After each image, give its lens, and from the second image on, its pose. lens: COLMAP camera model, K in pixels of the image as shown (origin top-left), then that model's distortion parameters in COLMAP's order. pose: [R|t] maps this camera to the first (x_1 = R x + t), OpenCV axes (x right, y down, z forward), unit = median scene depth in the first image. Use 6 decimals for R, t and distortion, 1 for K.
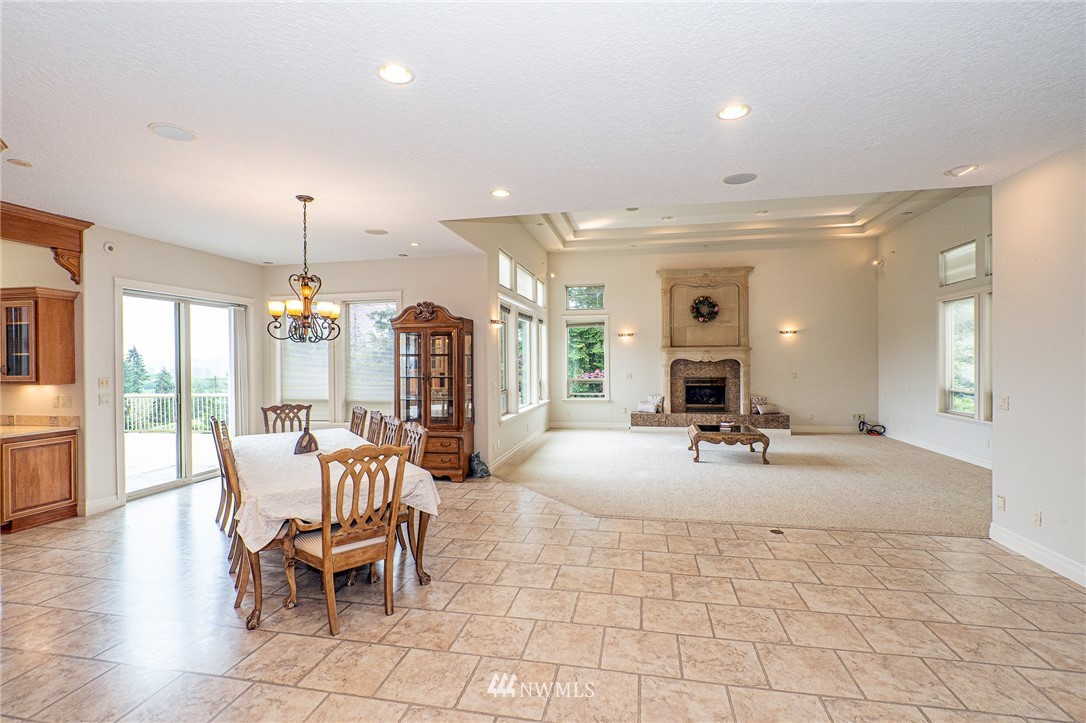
lens RADIAL K [[497.5, 0, 539.9], [0, 497.5, 361.4], [0, 0, 1]] dist [0.000355, 0.000721]
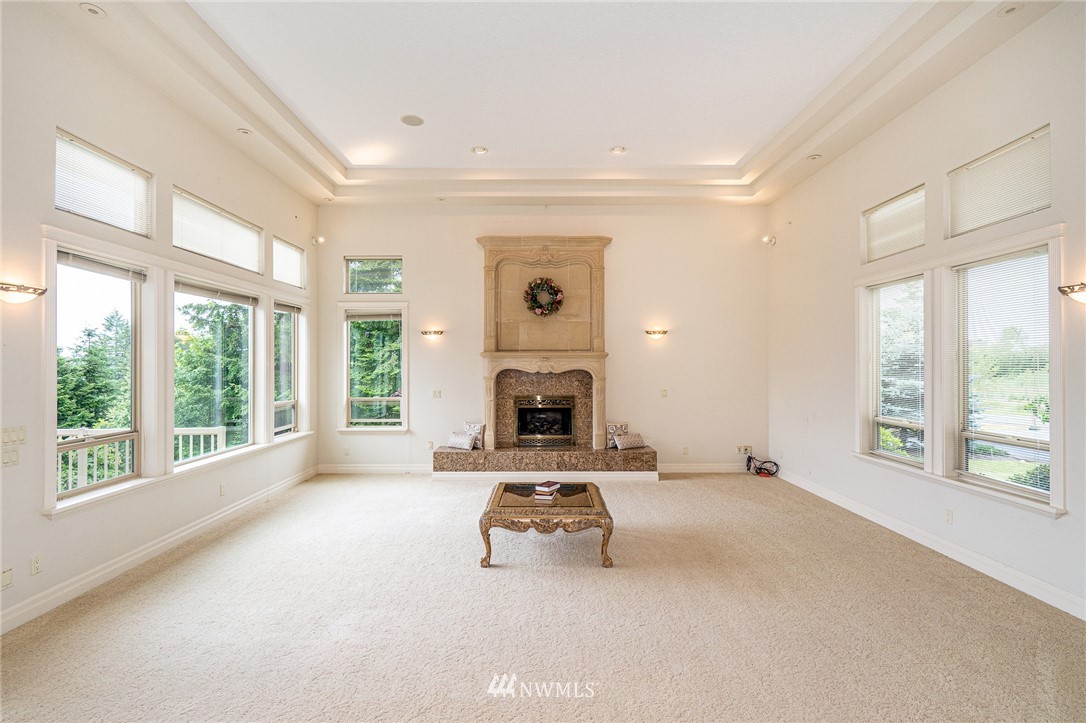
lens RADIAL K [[495.6, 0, 538.2], [0, 495.6, 361.8], [0, 0, 1]] dist [-0.017726, 0.000039]
pose [[0.978948, 0.006578, 0.204005, 0.187080], [-0.004805, 0.999946, -0.009184, -0.009038], [-0.204055, 0.008010, 0.978927, 0.337095]]
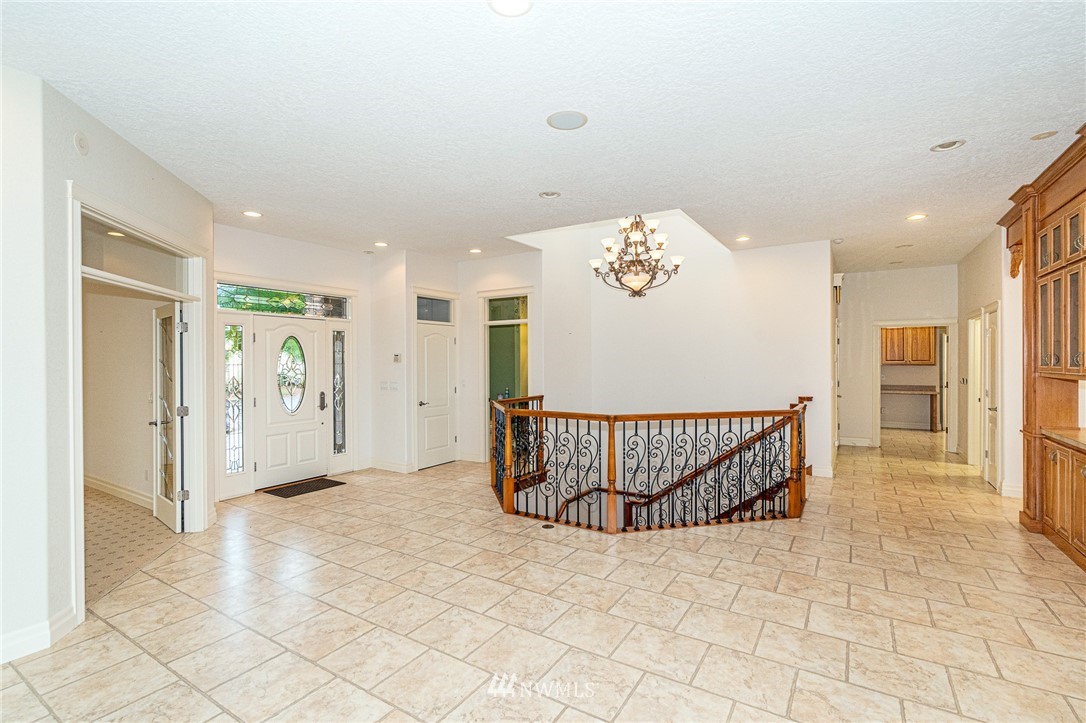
lens RADIAL K [[497.5, 0, 539.9], [0, 497.5, 361.4], [0, 0, 1]] dist [0.000355, 0.000721]
pose [[-0.935432, 0.009913, 0.353367, 0.030259], [0.011646, 0.999928, 0.002780, 0.004257], [-0.353314, 0.006716, -0.935481, 0.468541]]
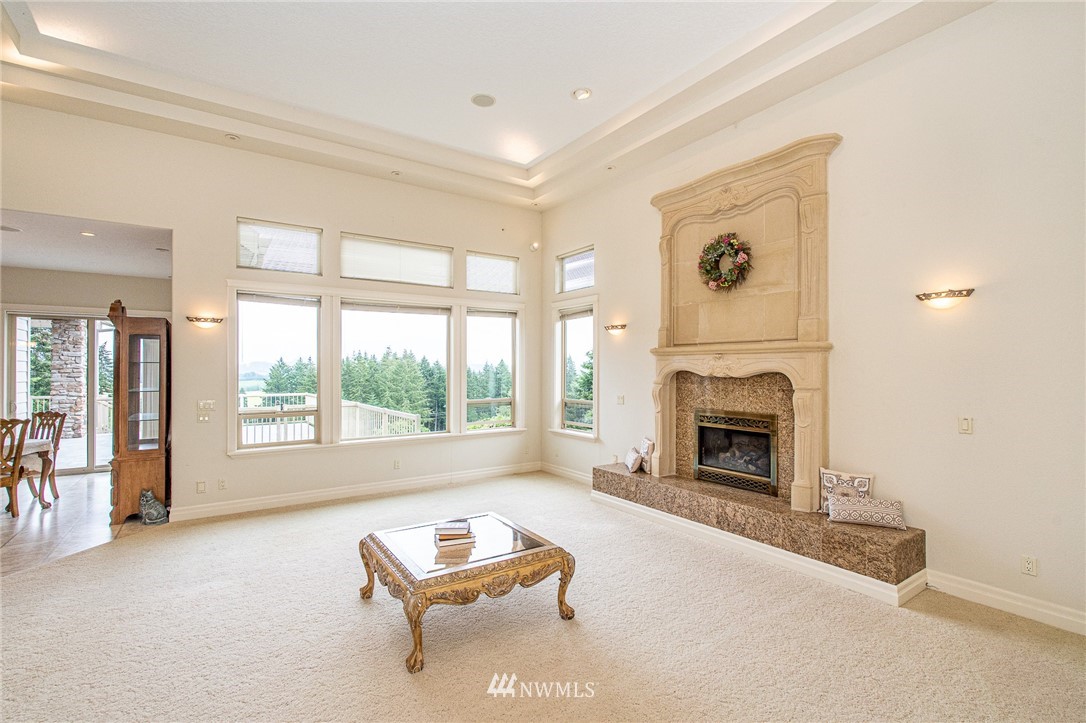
lens RADIAL K [[494.0, 0, 540.1], [0, 494.0, 366.6], [0, 0, 1]] dist [0.000292, 0.000415]
pose [[0.709892, 0.005021, -0.704293, 0.539226], [-0.007398, 0.999973, -0.000328, -0.007815], [0.704272, 0.005443, 0.709910, 0.567943]]
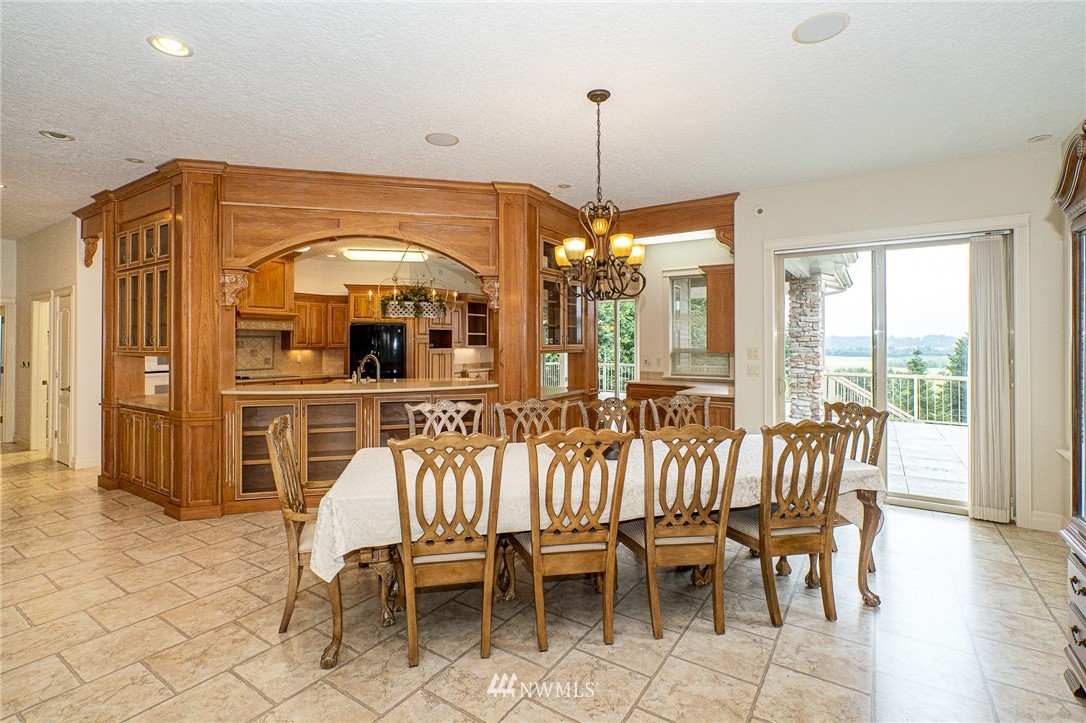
lens RADIAL K [[505.7, 0, 541.8], [0, 505.7, 337.6], [0, 0, 1]] dist [-0.015063, 0.000422]
pose [[-0.377973, -0.001123, -0.925816, 0.090811], [0.000586, 0.999999, -0.001453, 0.006448], [0.925816, -0.001092, -0.377972, 0.509192]]
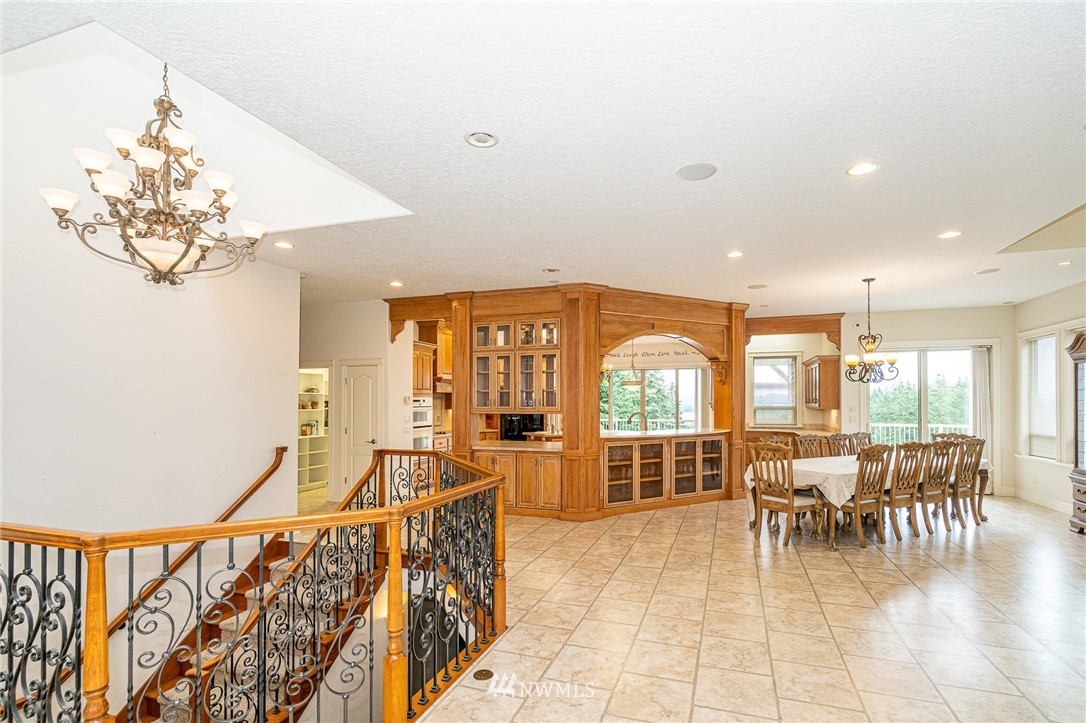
lens RADIAL K [[506.8, 0, 569.2], [0, 506.8, 397.7], [0, 0, 1]] dist [-0.003541, -0.000250]
pose [[-0.111705, 0.004724, -0.993730, 0.443631], [-0.000516, 0.999988, 0.004812, -0.001238], [0.993741, 0.001051, -0.111701, 0.137420]]
